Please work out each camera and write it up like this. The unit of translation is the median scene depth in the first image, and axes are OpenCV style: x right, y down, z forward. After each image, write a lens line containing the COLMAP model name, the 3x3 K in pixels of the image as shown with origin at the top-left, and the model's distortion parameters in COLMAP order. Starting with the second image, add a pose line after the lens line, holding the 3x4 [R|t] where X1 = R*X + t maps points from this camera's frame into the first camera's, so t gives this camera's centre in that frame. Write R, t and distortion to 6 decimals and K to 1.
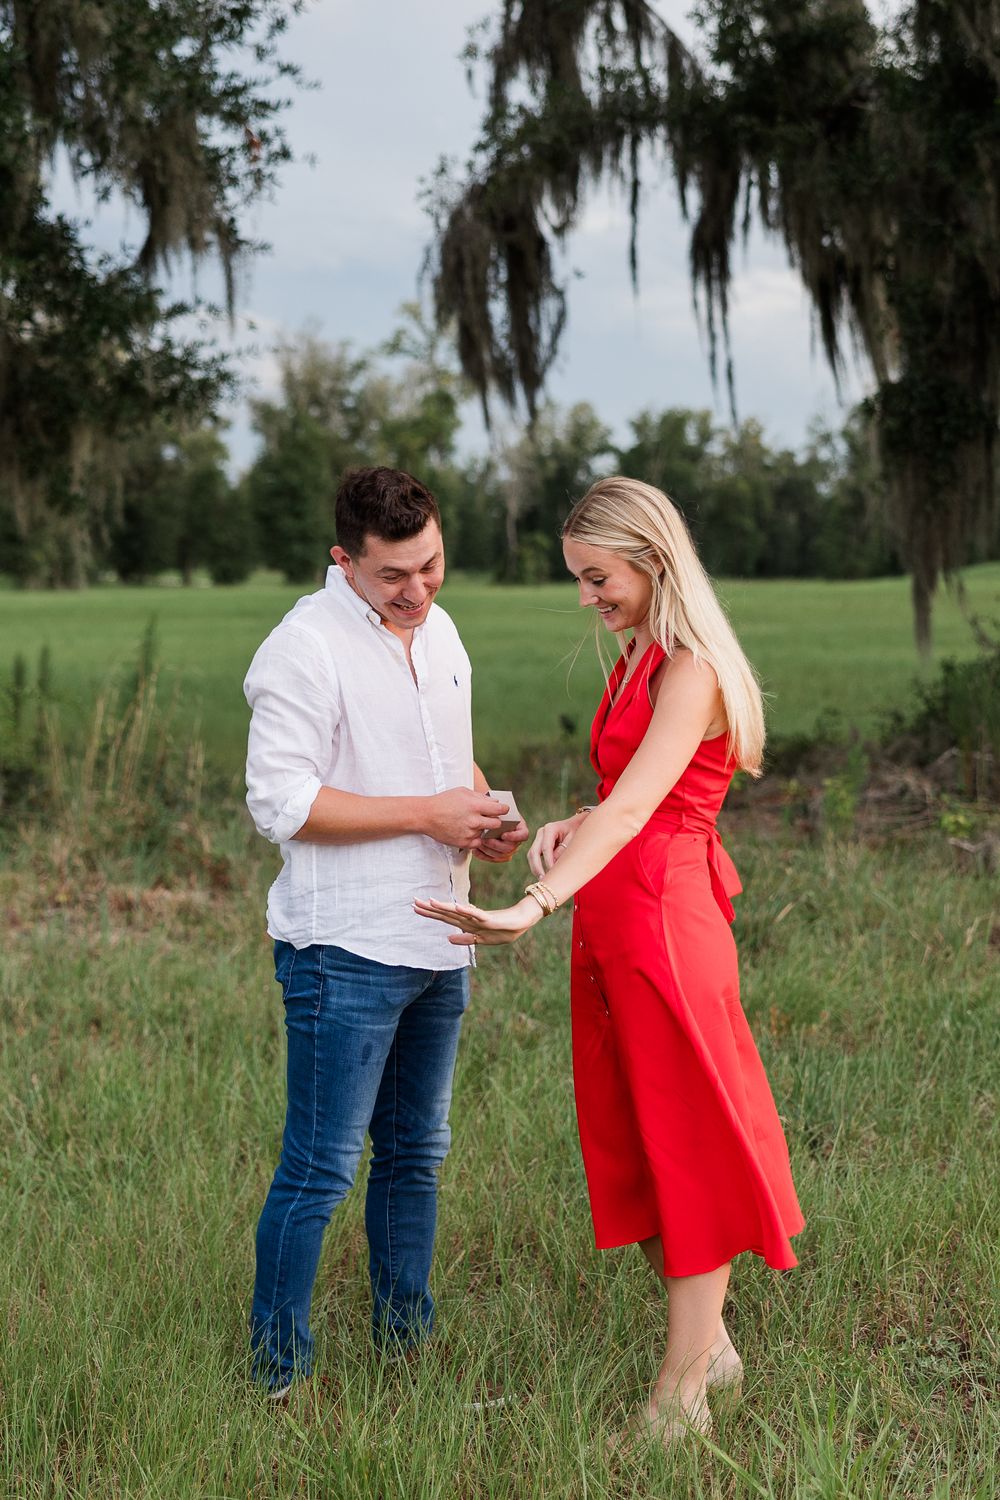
lens RADIAL K [[2378.4, 0, 390.4], [0, 2378.4, 784.6], [0, 0, 1]] dist [-0.065541, 0.000000]
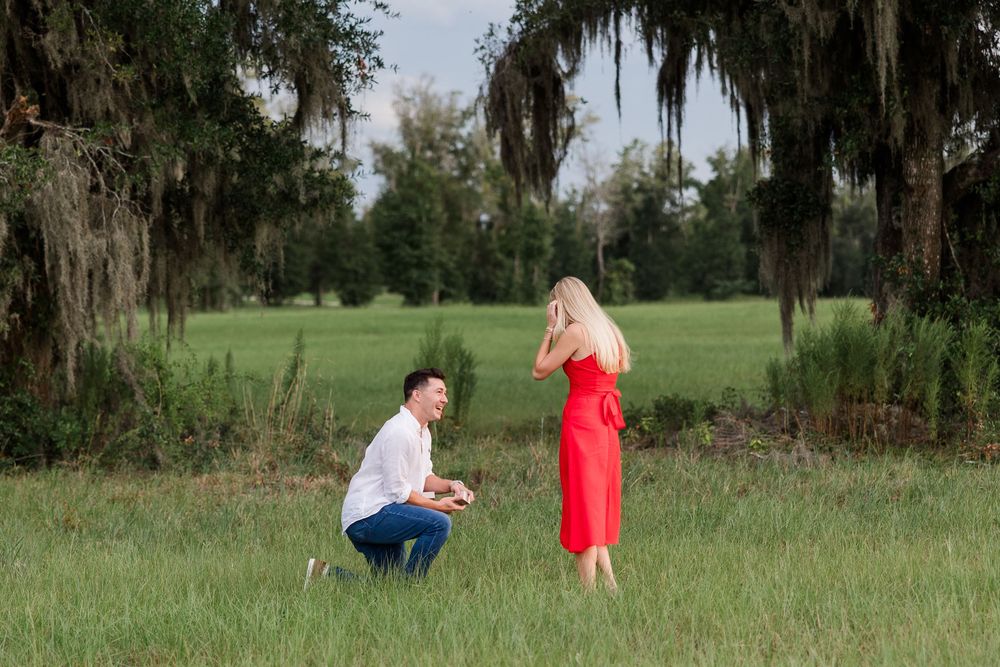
lens RADIAL K [[2131.7, 0, 495.1], [0, 2131.7, 390.7], [0, 0, 1]] dist [-0.032960, 0.000000]
pose [[0.999973, -0.006903, -0.002475, 0.027057], [0.006790, 0.999043, -0.043205, 0.025442], [0.002771, 0.043187, 0.999063, -0.348830]]
